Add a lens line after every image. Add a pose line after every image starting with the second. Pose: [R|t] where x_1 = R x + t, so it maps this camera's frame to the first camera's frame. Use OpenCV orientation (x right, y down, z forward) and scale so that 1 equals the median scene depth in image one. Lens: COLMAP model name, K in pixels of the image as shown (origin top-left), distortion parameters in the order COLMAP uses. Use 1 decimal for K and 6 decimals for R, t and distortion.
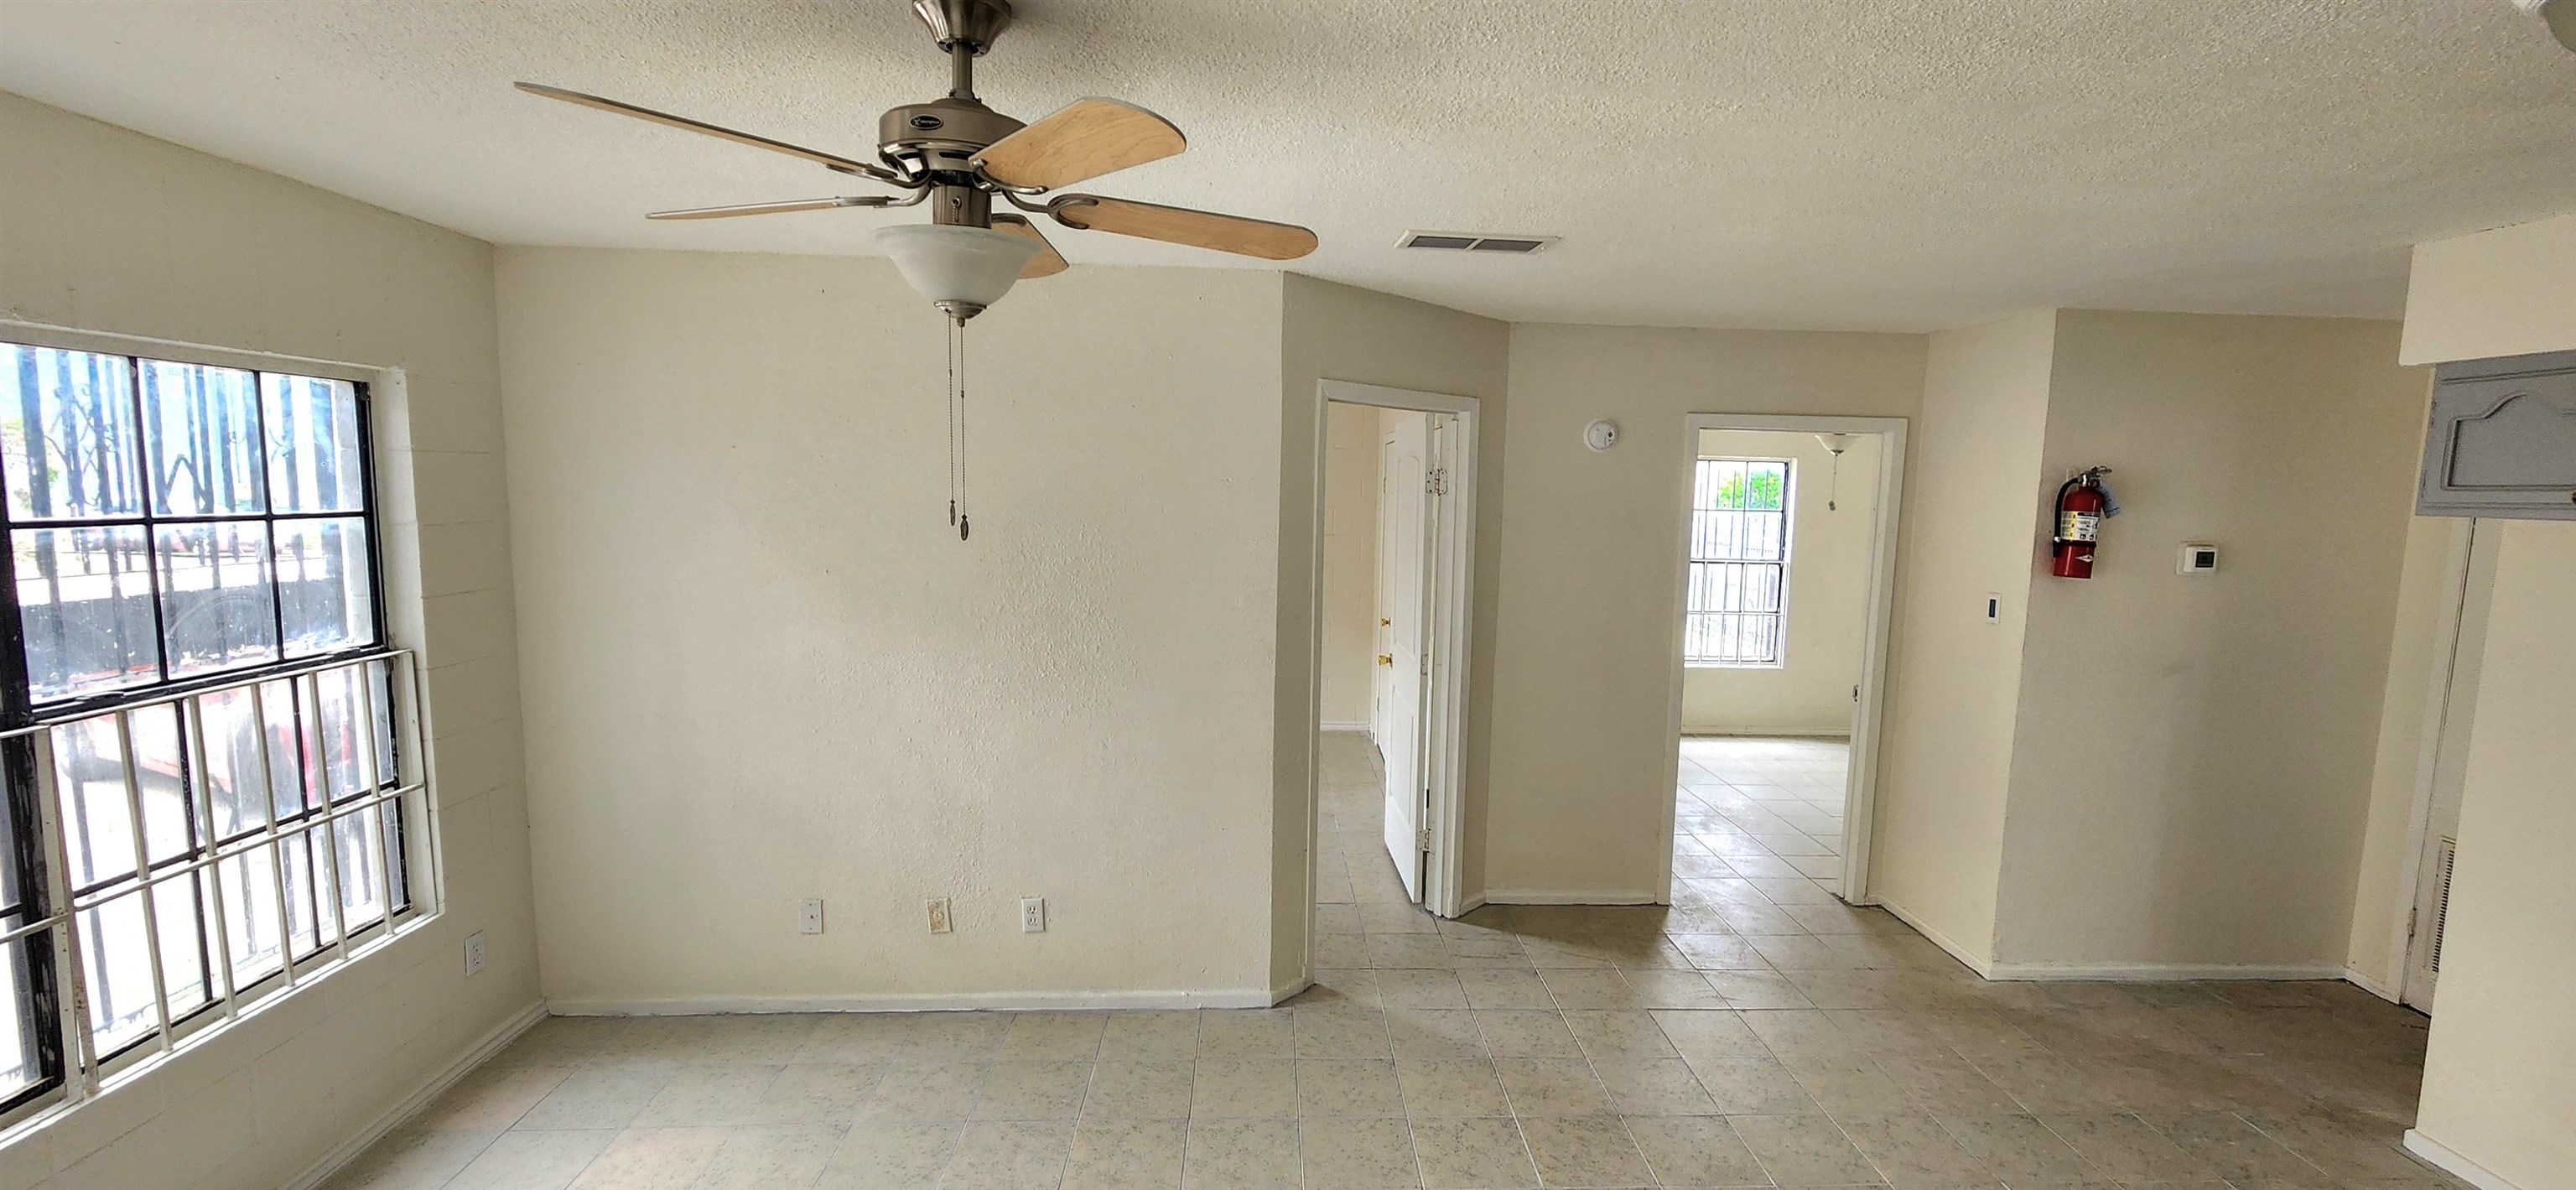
lens RADIAL K [[1053.5, 0, 1314.1], [0, 1053.5, 608.1], [0, 0, 1]] dist [0.000311, -0.001411]
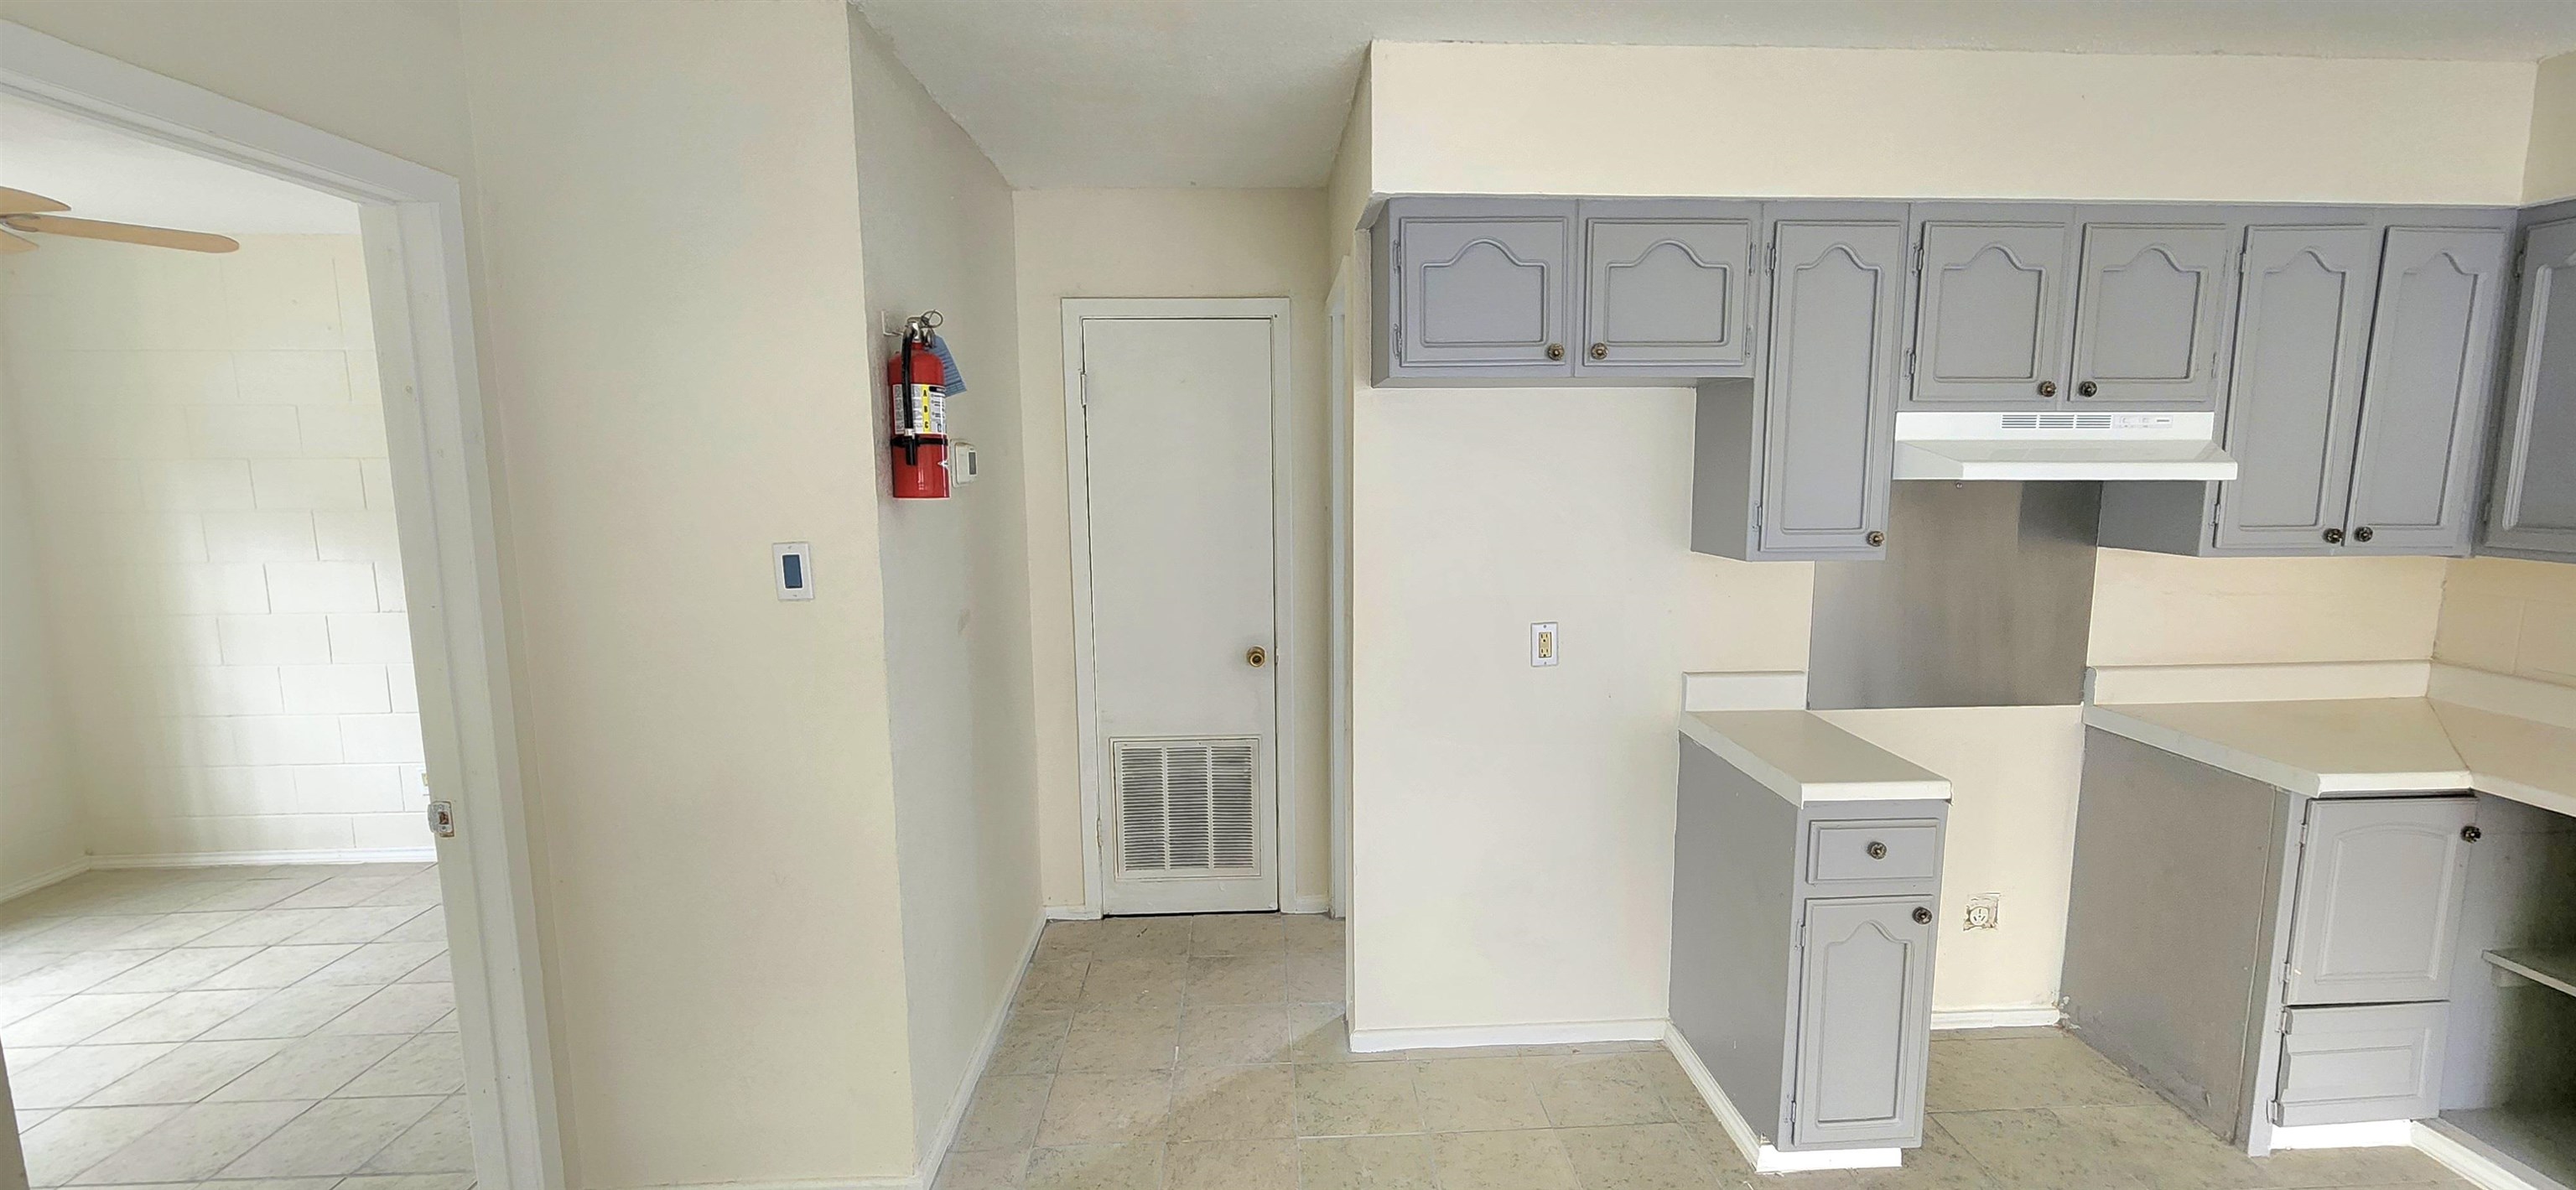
lens RADIAL K [[1053.5, 0, 1307.0], [0, 1053.5, 599.3], [0, 0, 1]] dist [0.000311, -0.001411]
pose [[-0.005465, -0.155673, 0.987794, 0.120633], [0.126291, 0.979791, 0.155111, -0.037697], [-0.991978, 0.125597, 0.014305, 0.776171]]
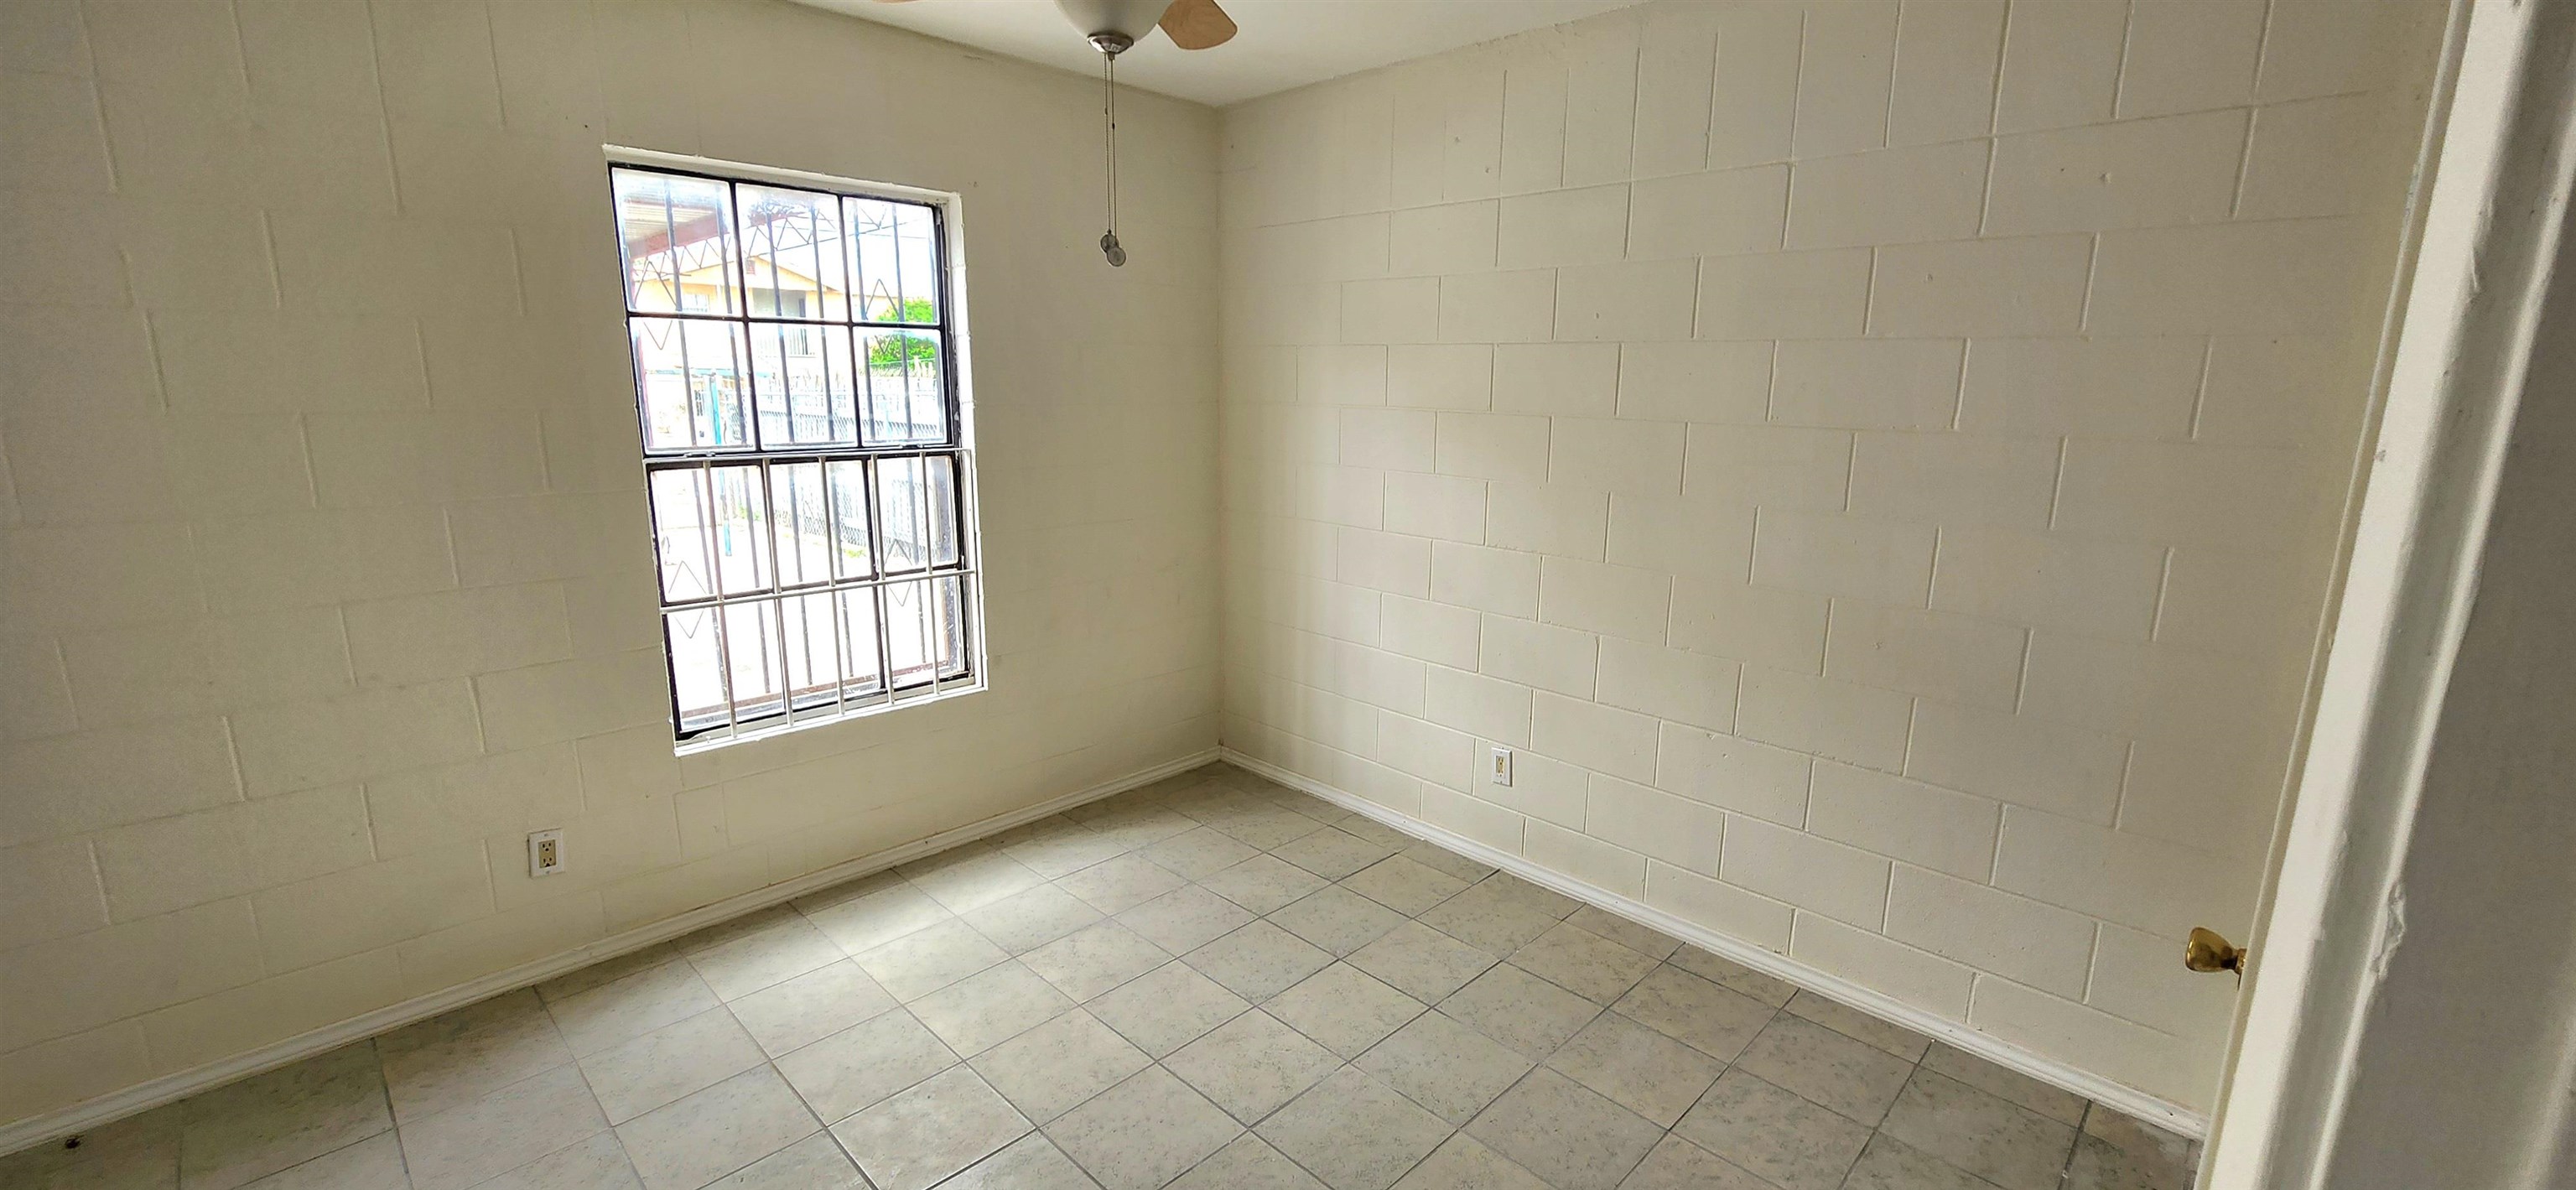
lens RADIAL K [[1053.5, 0, 1303.4], [0, 1053.5, 607.2], [0, 0, 1]] dist [0.000311, -0.001411]
pose [[0.735751, -0.154083, 0.659492, 0.535045], [0.080568, 0.986774, 0.140665, -0.060262], [-0.672443, -0.050360, 0.738434, 1.226635]]
